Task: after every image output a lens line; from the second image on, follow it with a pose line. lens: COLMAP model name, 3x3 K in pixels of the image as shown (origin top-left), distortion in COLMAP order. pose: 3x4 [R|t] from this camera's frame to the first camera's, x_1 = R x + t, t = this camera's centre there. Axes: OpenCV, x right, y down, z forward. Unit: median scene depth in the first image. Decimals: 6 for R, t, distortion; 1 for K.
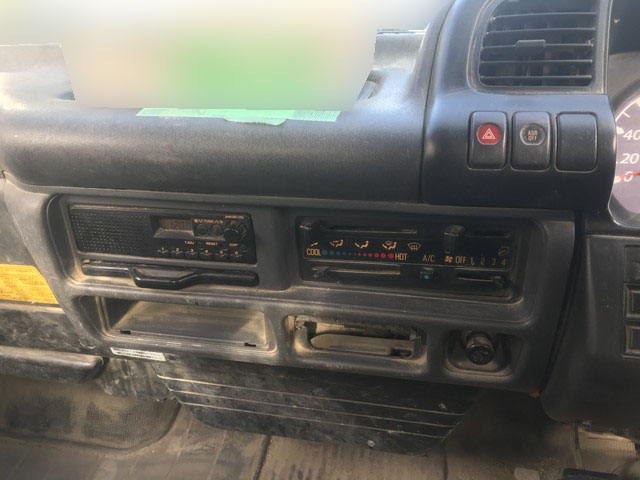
lens RADIAL K [[530.0, 0, 317.8], [0, 530.0, 238.2], [0, 0, 1]] dist [0.041001, -0.028063]
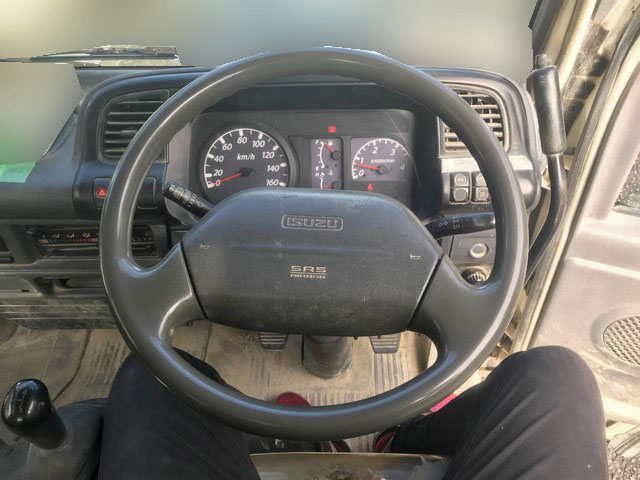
lens RADIAL K [[530.0, 0, 319.5], [0, 530.0, 241.1], [0, 0, 1]] dist [0.041001, -0.028063]
pose [[0.976895, -0.121961, 0.175505, 0.364213], [0.069800, 0.958226, 0.277364, -0.255089], [-0.202001, -0.258705, 0.944599, -0.530028]]
